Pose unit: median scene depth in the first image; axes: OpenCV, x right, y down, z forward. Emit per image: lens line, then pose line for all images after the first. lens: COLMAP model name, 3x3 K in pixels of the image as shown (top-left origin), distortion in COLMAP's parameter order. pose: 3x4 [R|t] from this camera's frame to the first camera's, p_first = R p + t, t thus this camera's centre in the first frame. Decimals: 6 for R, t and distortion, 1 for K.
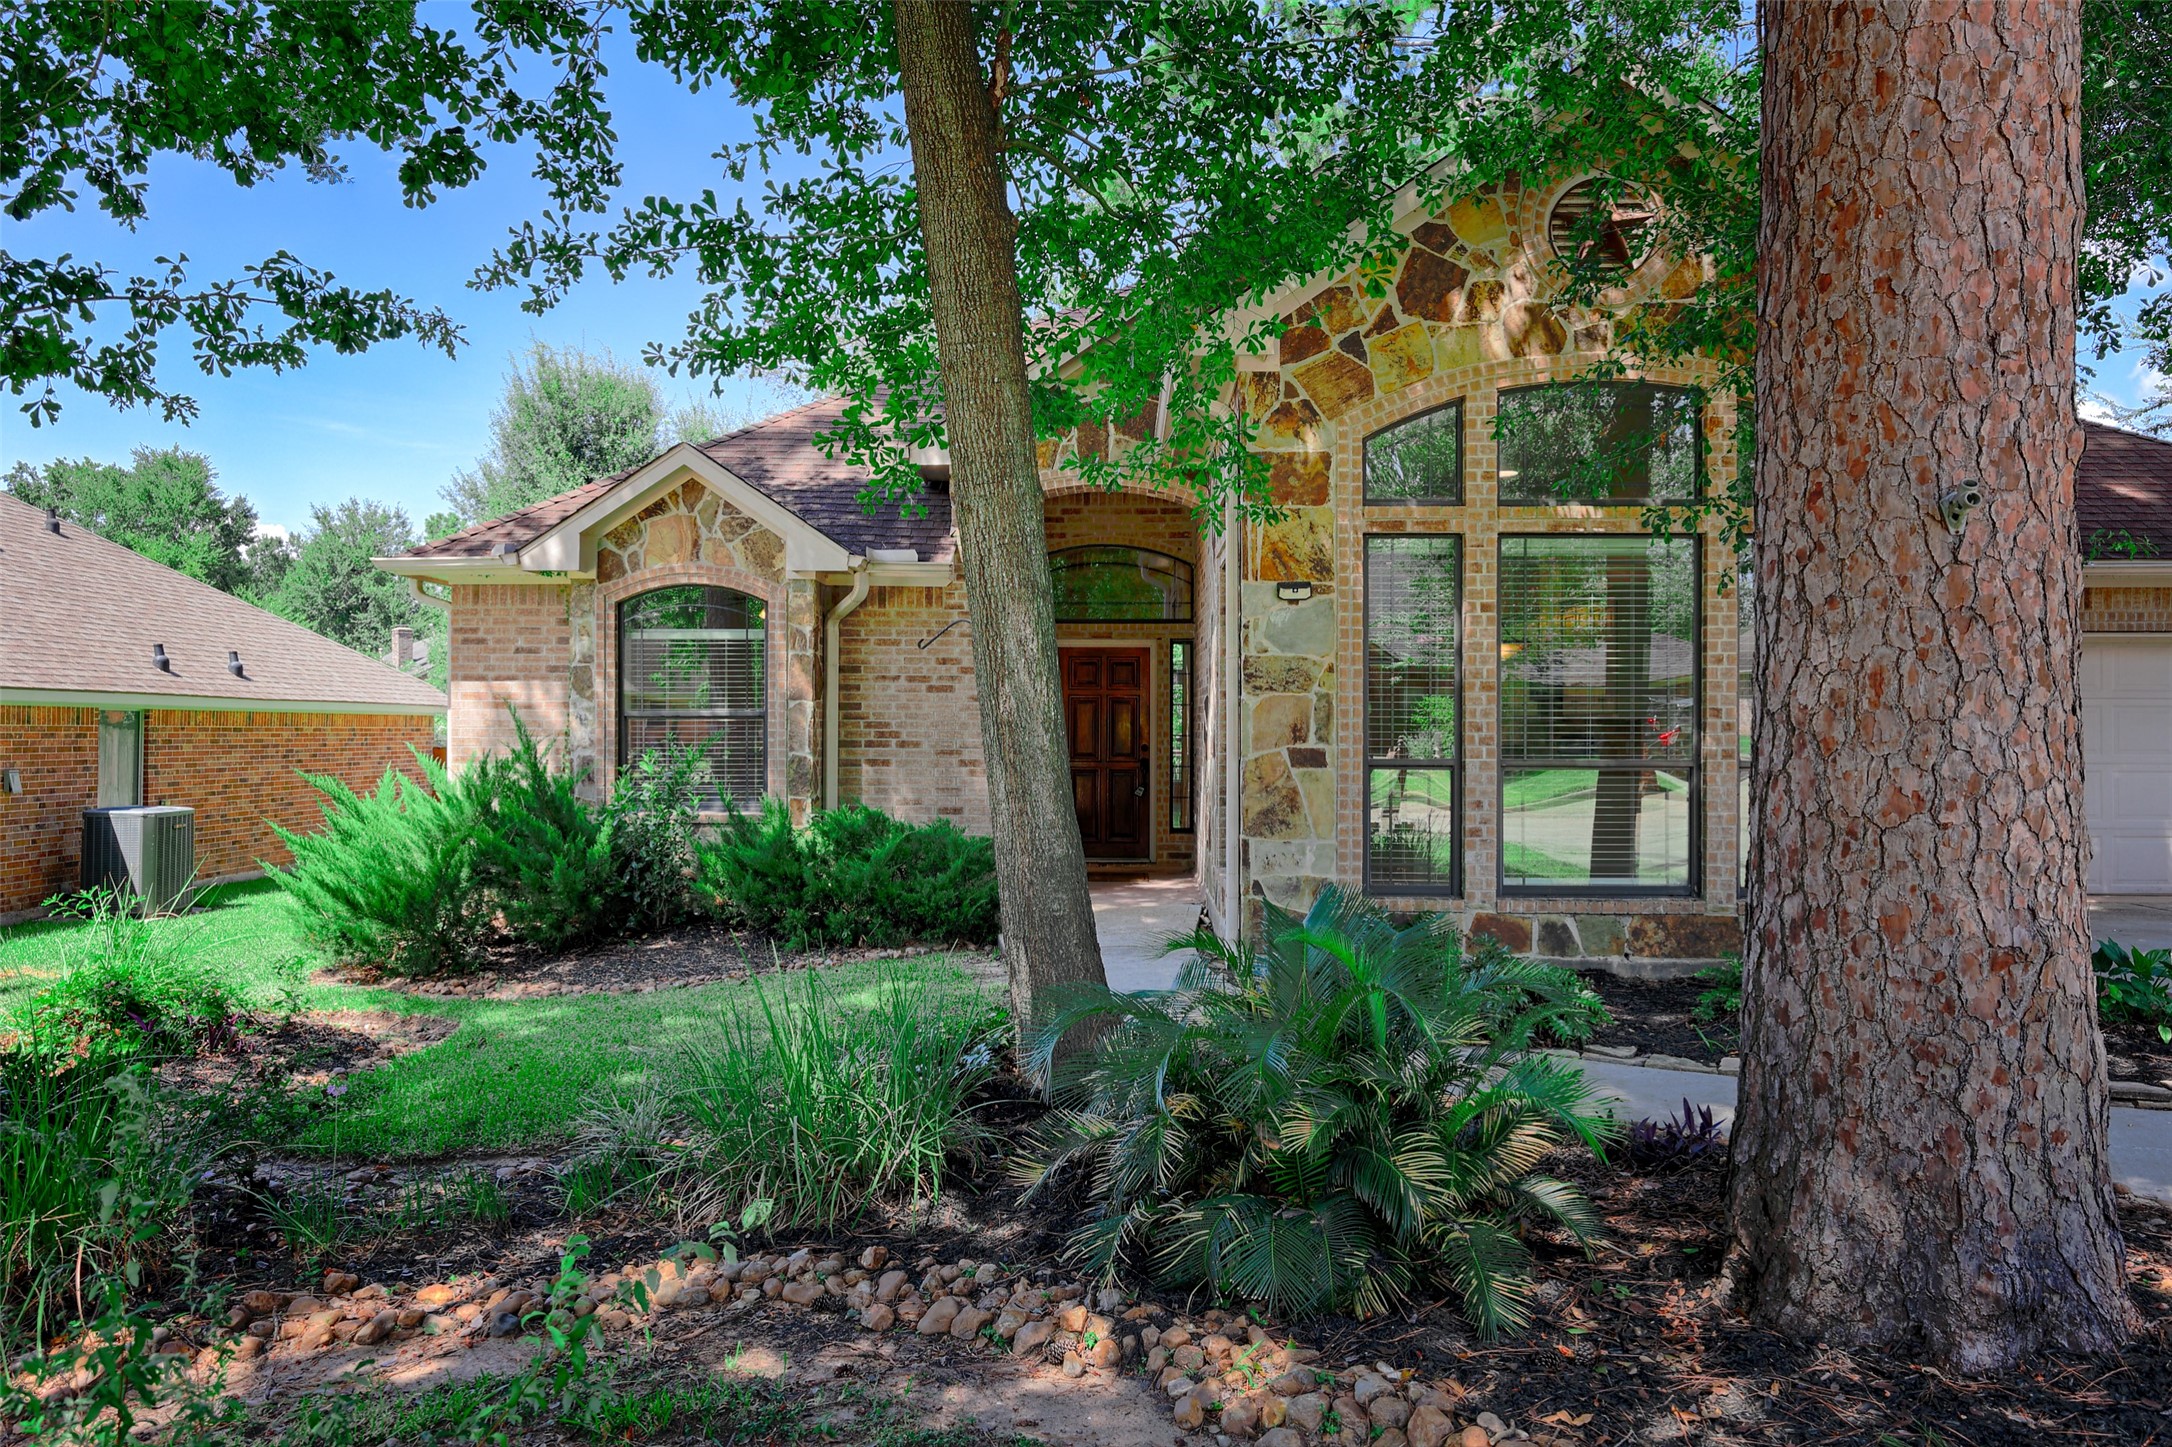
lens RADIAL K [[1482.7, 0, 1092.3], [0, 1482.7, 723.4], [0, 0, 1]] dist [0.006153, 0.005847]
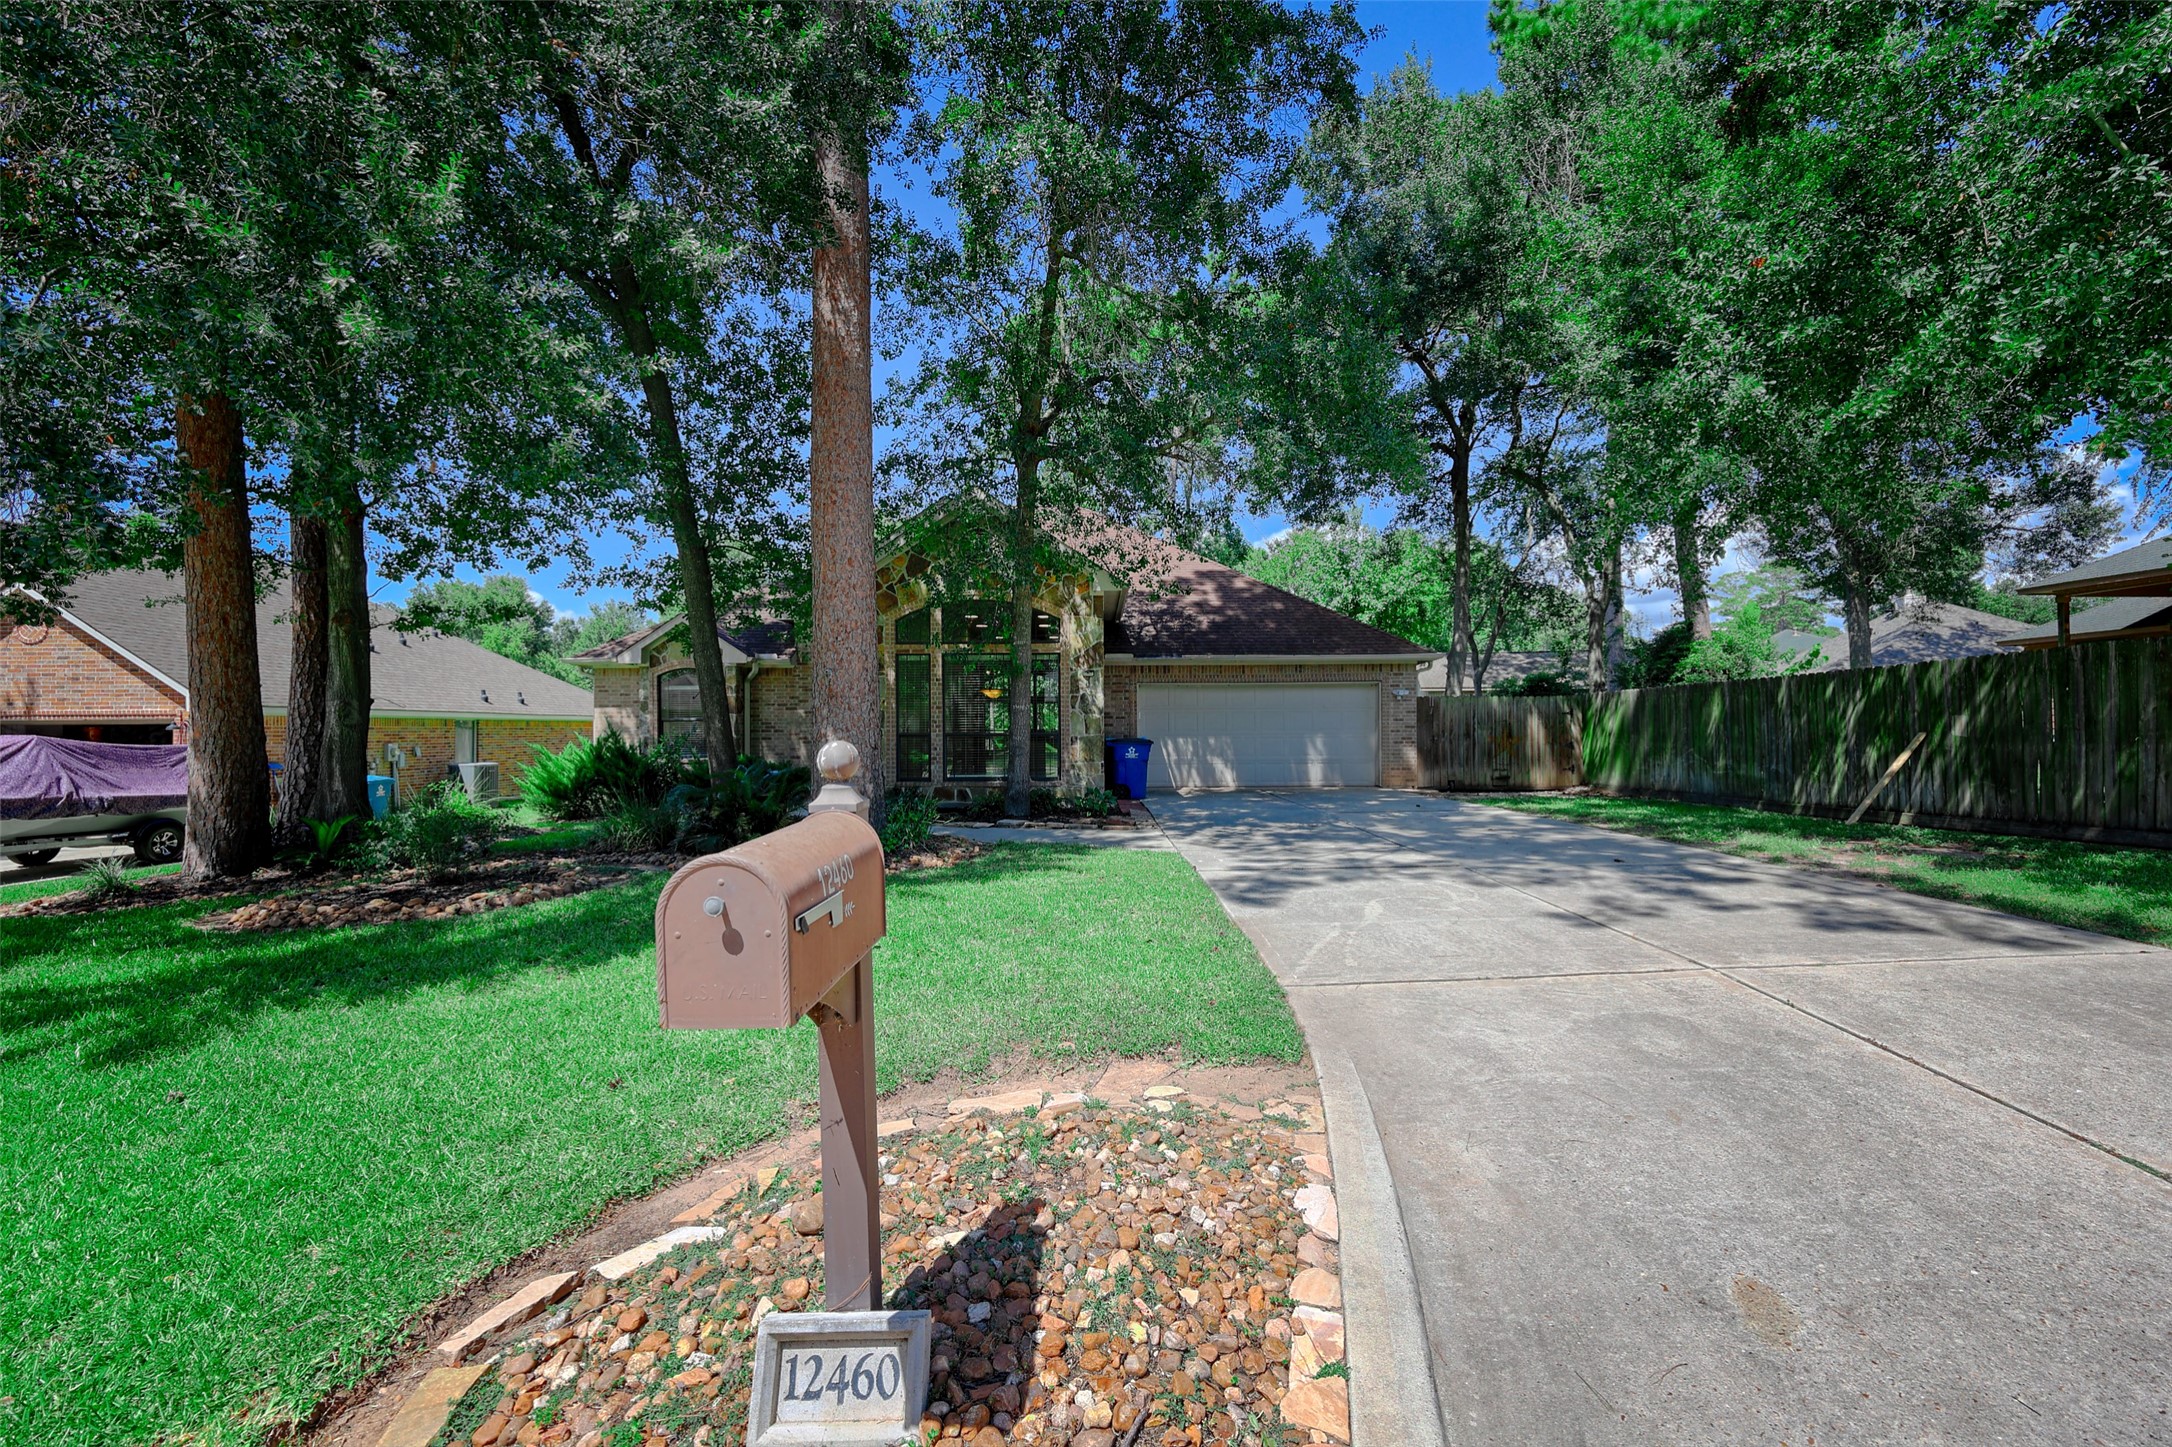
lens RADIAL K [[888.4, 0, 1088.5], [0, 888.4, 719.1], [0, 0, 1]] dist [0.003004, 0.000637]
pose [[0.999794, -0.009549, 0.017922, 0.389386], [0.009608, 0.999949, -0.003199, 0.004695], [-0.017891, 0.003371, 0.999834, -0.533248]]
